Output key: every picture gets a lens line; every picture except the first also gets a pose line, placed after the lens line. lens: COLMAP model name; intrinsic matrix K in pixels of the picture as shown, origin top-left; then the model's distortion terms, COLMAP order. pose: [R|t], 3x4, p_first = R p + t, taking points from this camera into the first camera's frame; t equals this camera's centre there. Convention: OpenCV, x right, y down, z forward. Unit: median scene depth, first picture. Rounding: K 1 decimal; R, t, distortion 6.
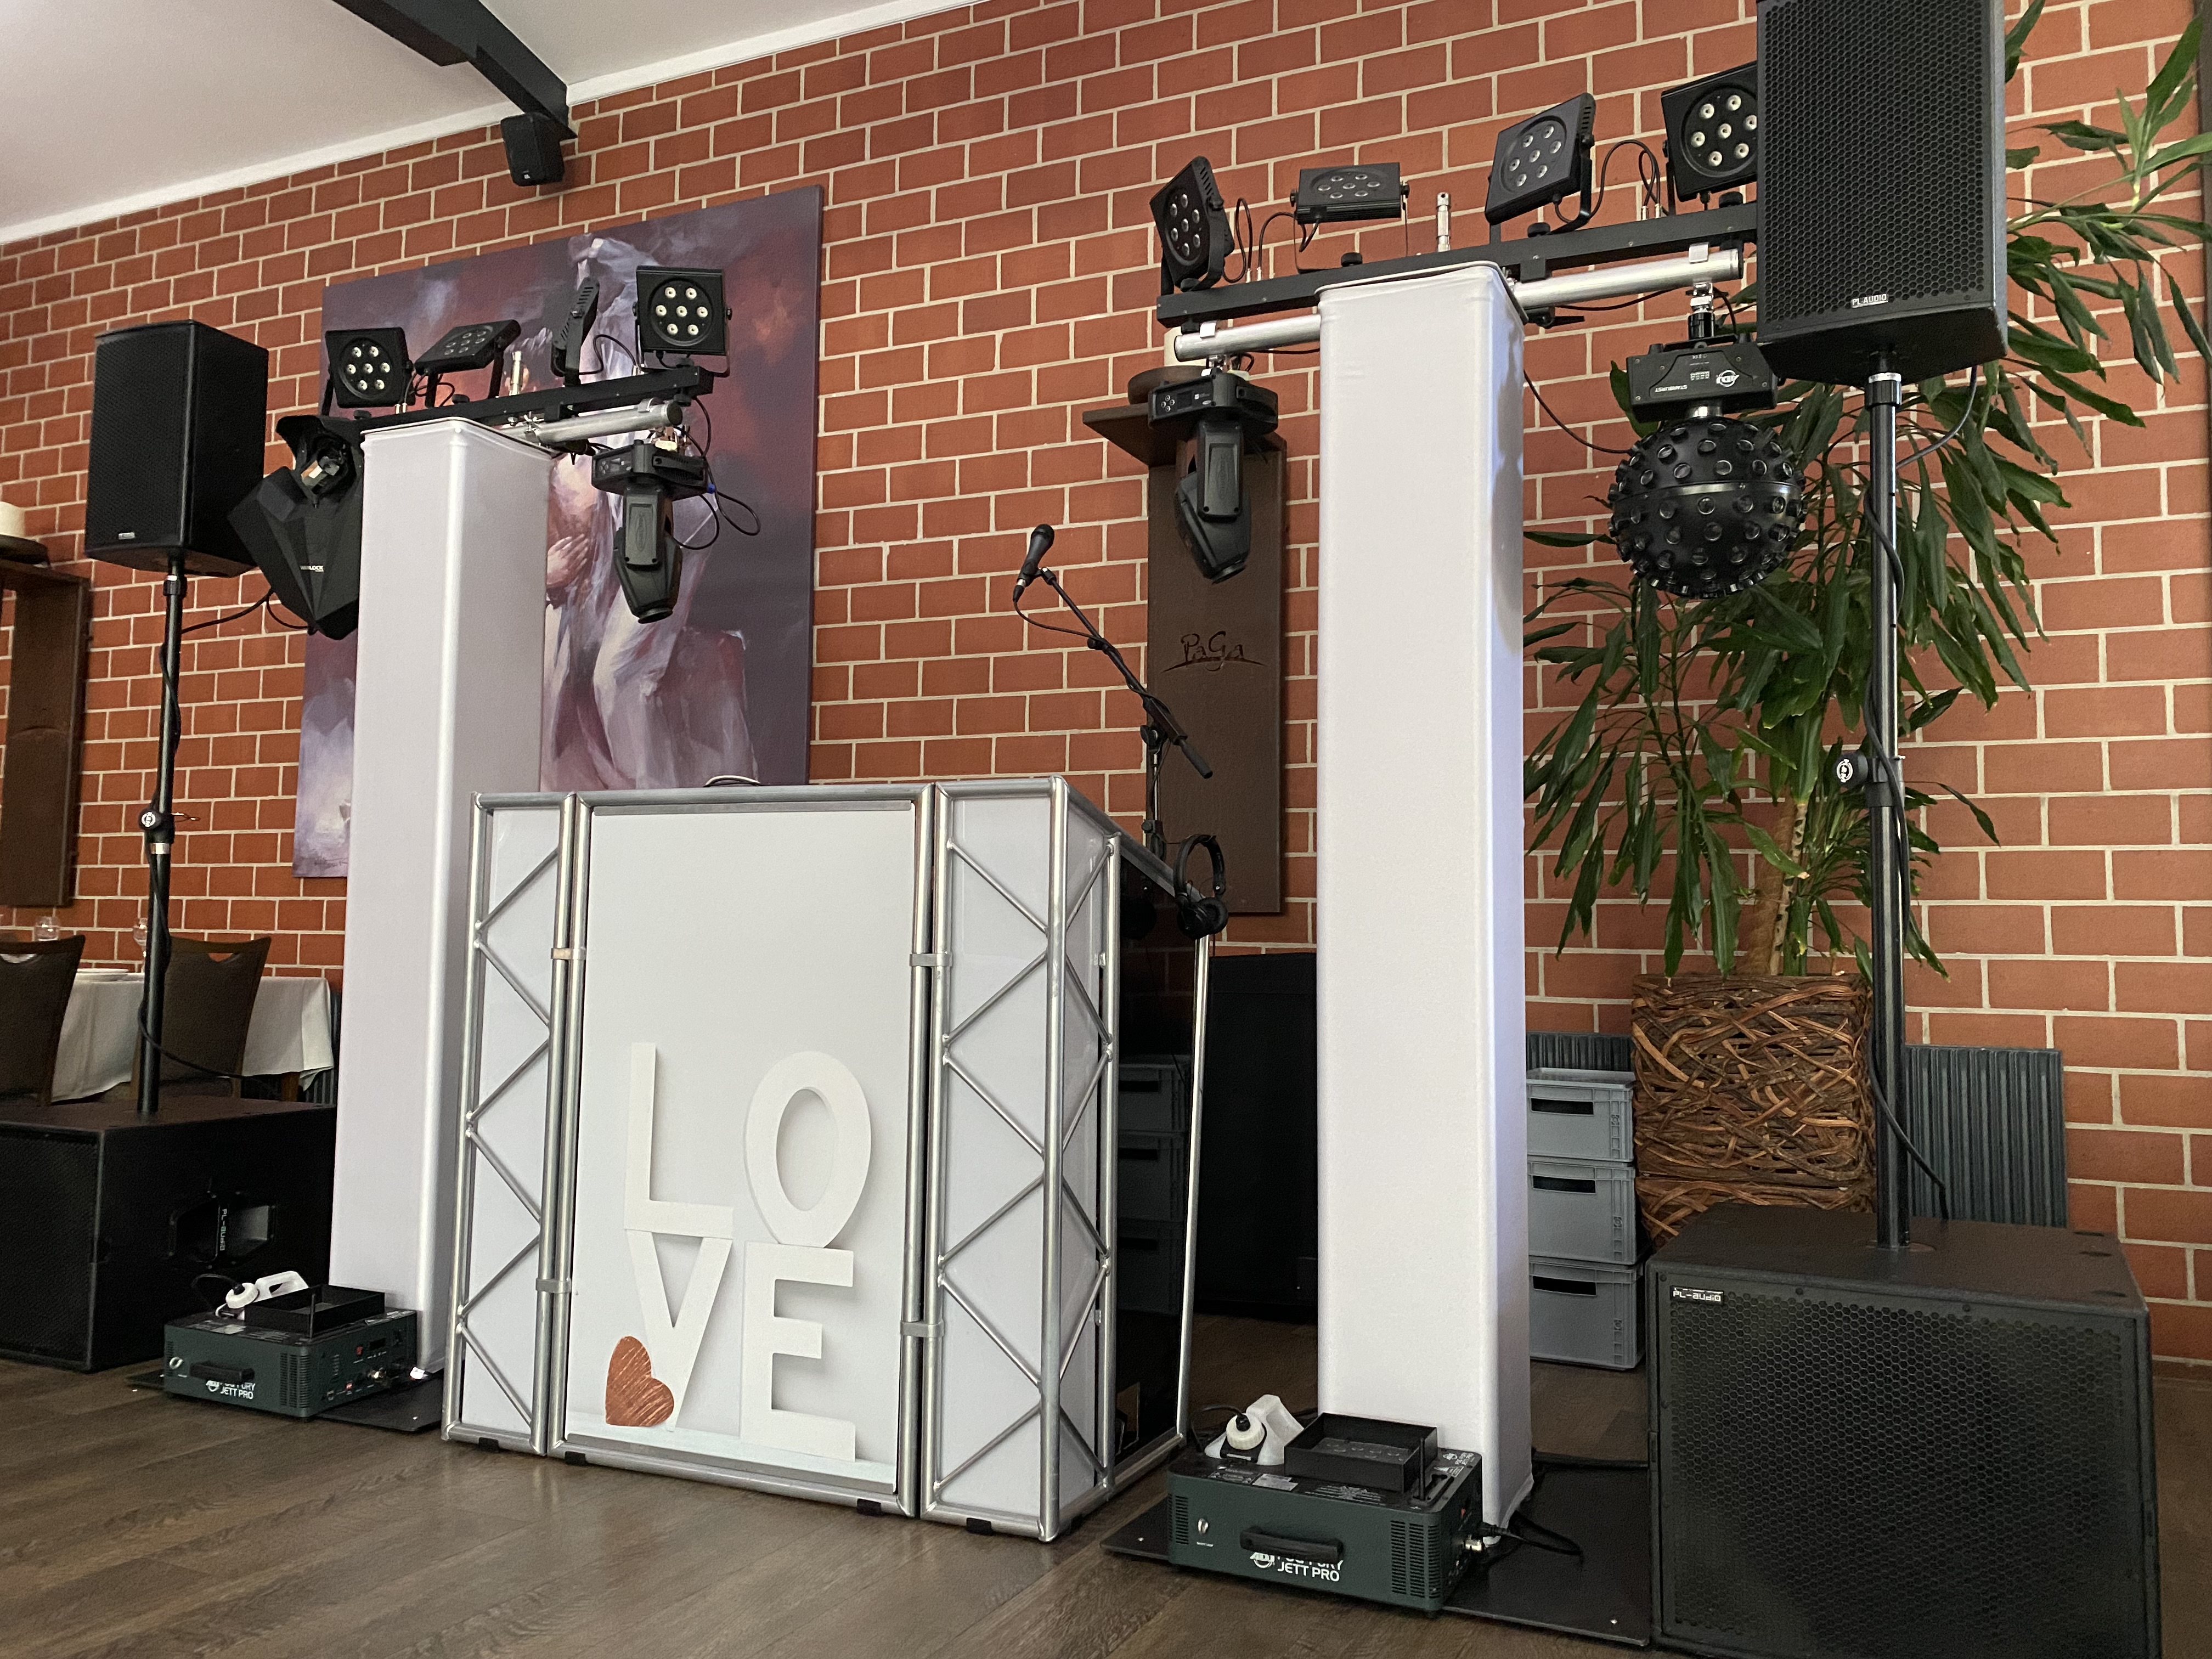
lens RADIAL K [[1697.2, 0, 1138.2], [0, 1697.2, 820.2], [0, 0, 1]] dist [0.015736, -0.007425]
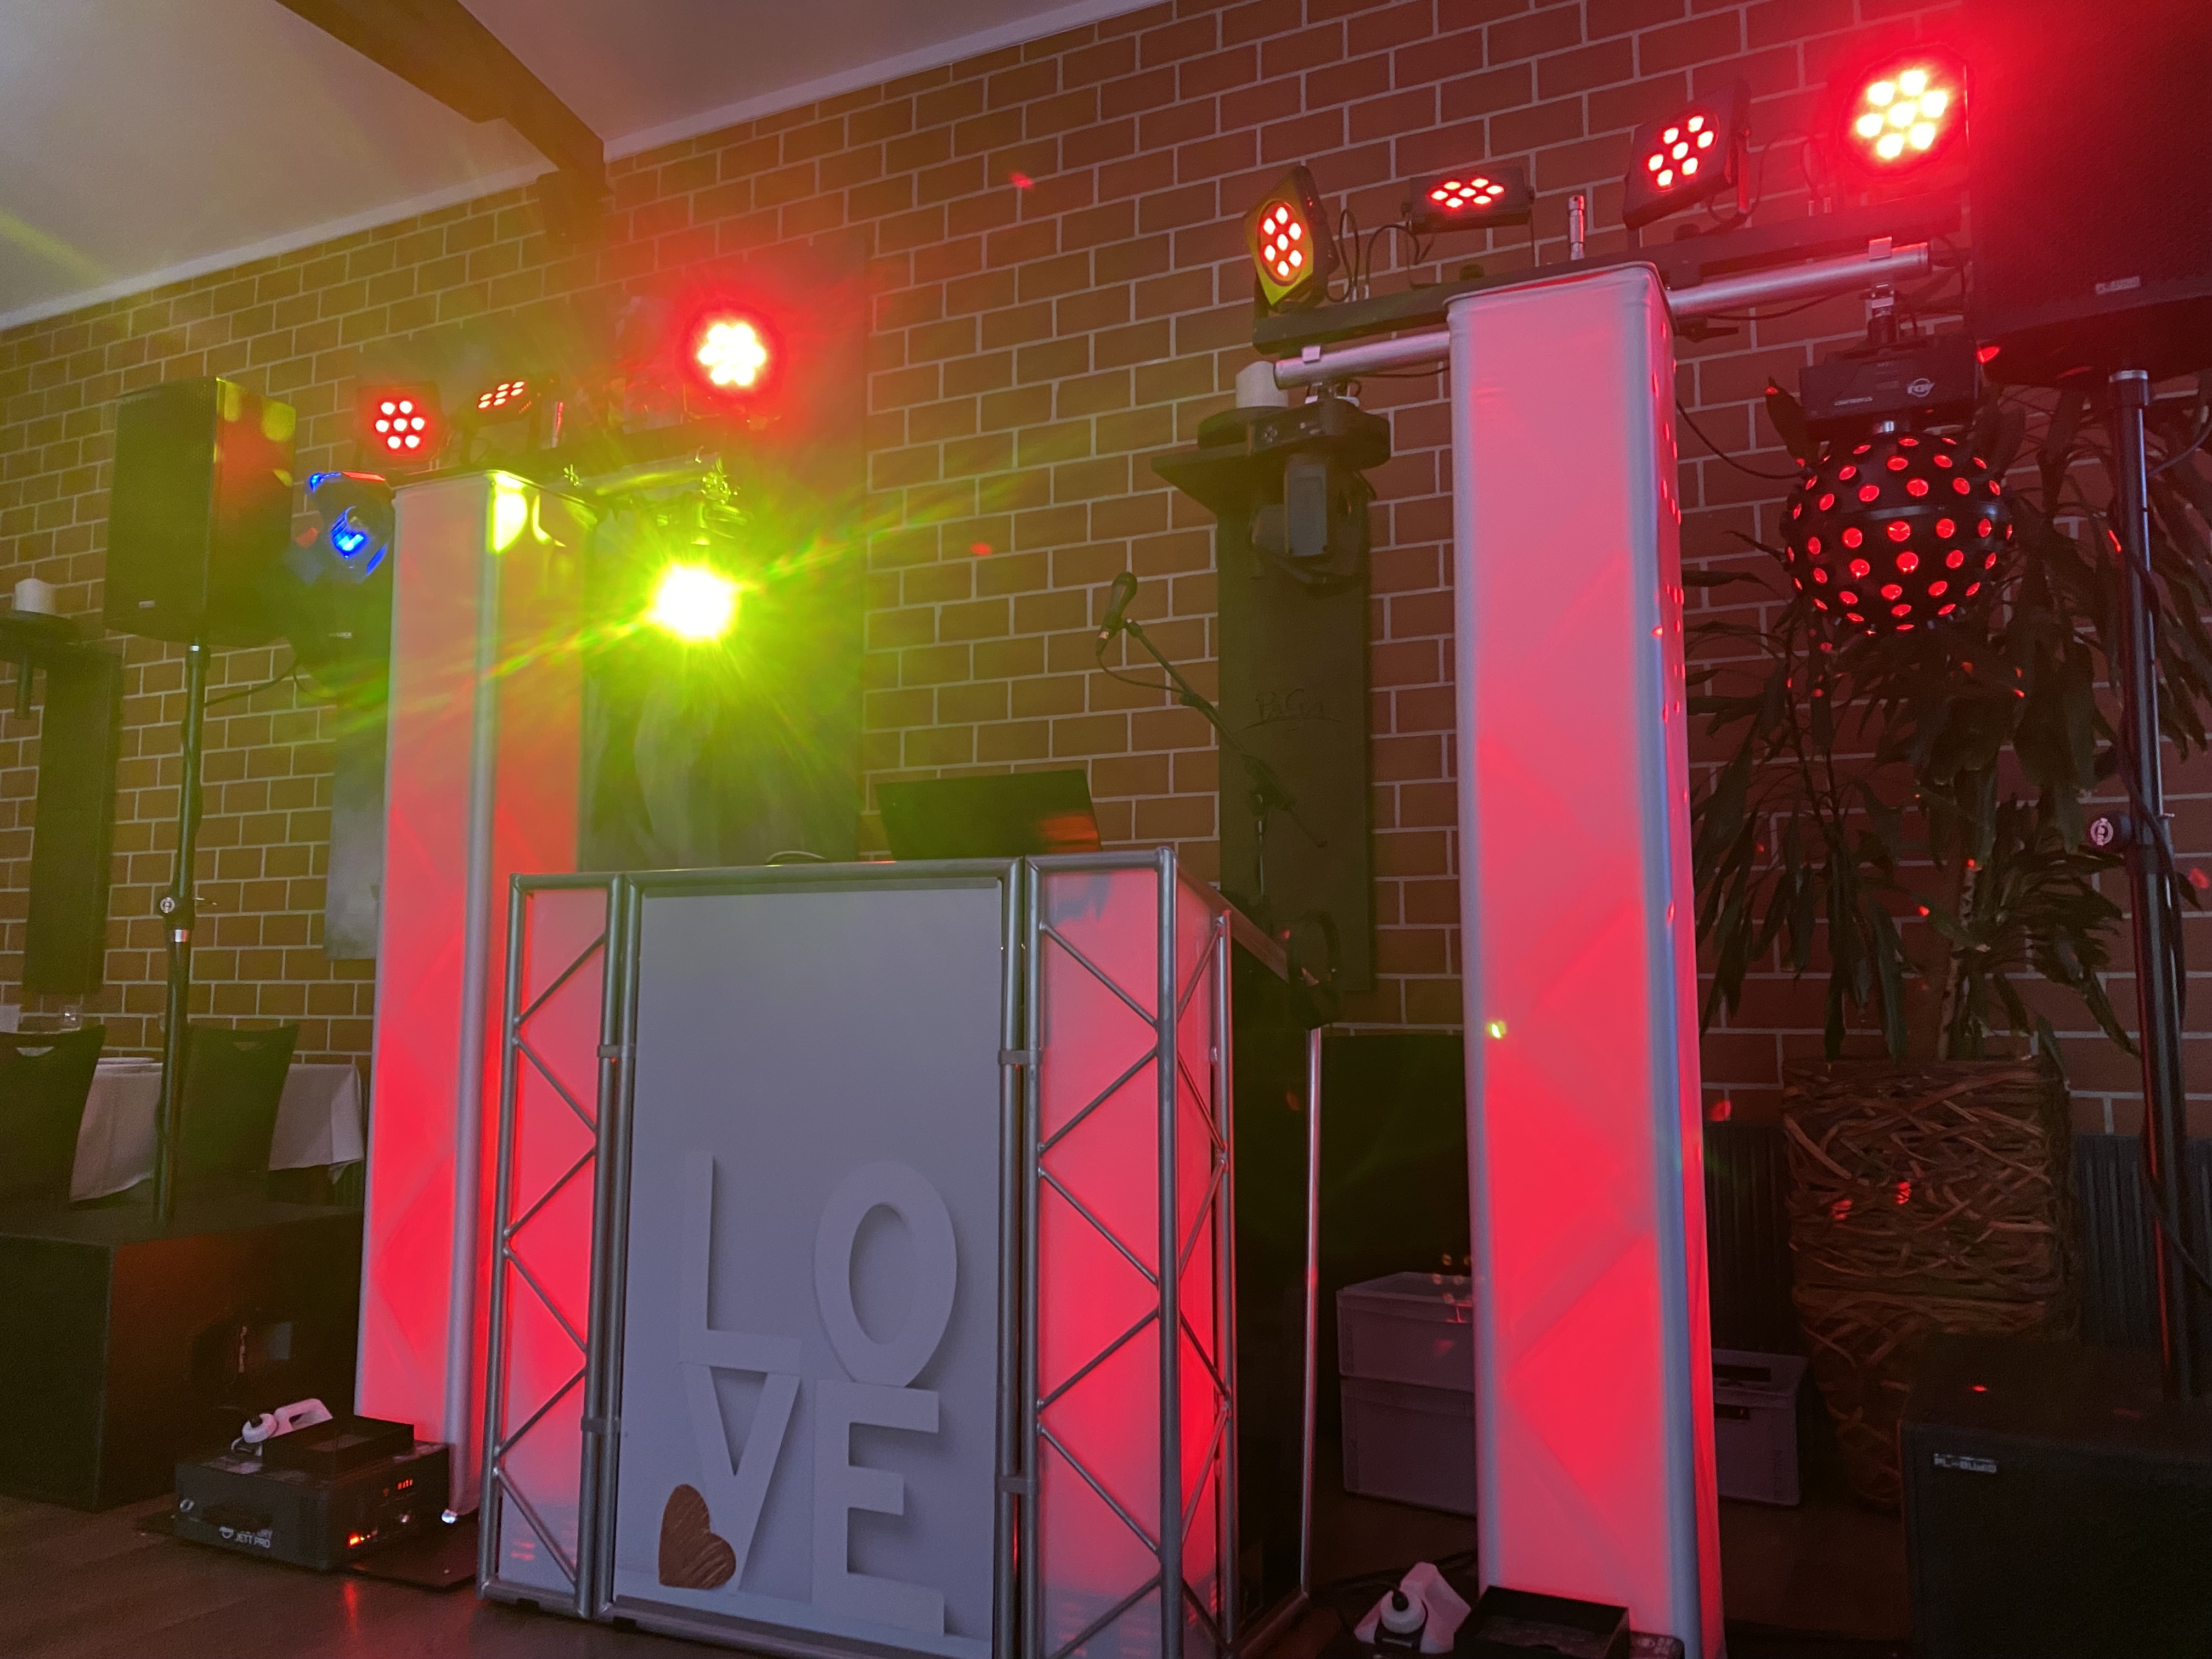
lens RADIAL K [[1693.0, 0, 1106.0], [0, 1693.0, 829.5], [0, 0, 1]] dist [0.008699, 0.011153]
pose [[0.999422, -0.012465, -0.031637, -0.040050], [0.011396, 0.999366, -0.033742, -0.005051], [0.032037, 0.033362, 0.998930, 0.093730]]
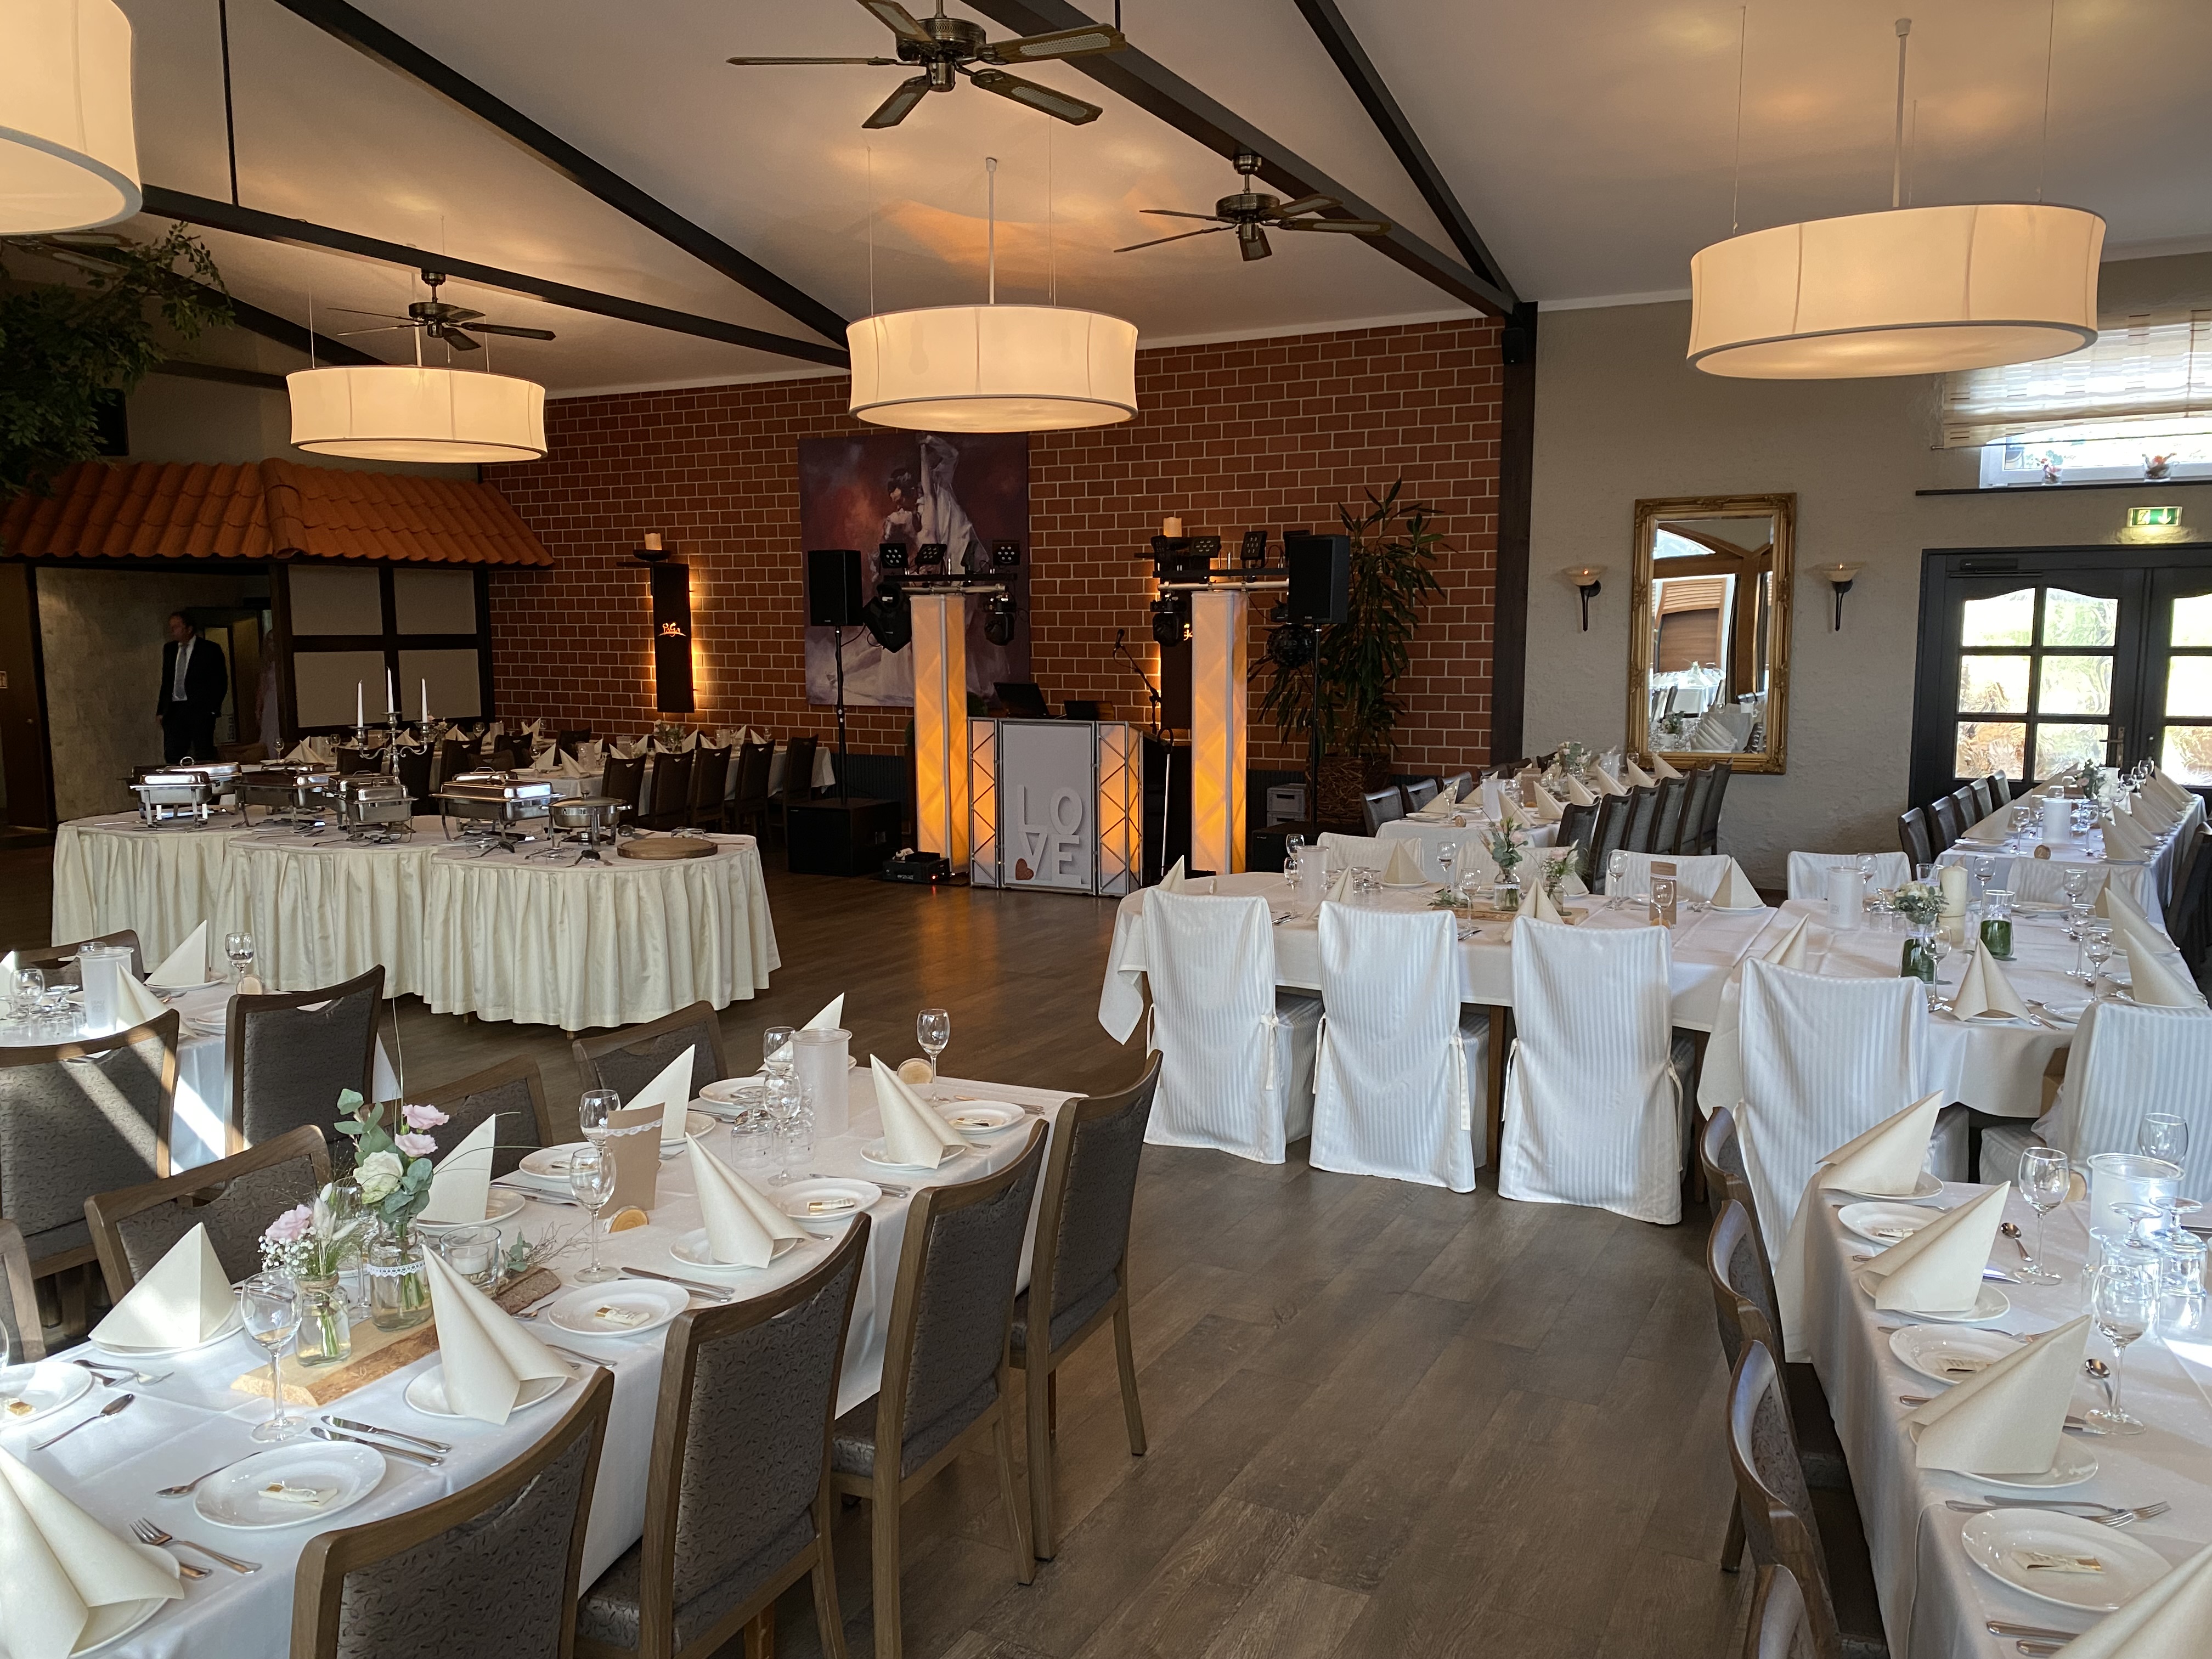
lens RADIAL K [[1693.0, 0, 1106.0], [0, 1693.0, 829.5], [0, 0, 1]] dist [0.008699, 0.011153]
pose [[0.997760, -0.008344, -0.066377, 0.132783], [0.020908, 0.981383, 0.190921, -0.424884], [0.063548, -0.191881, 0.979359, -2.361570]]
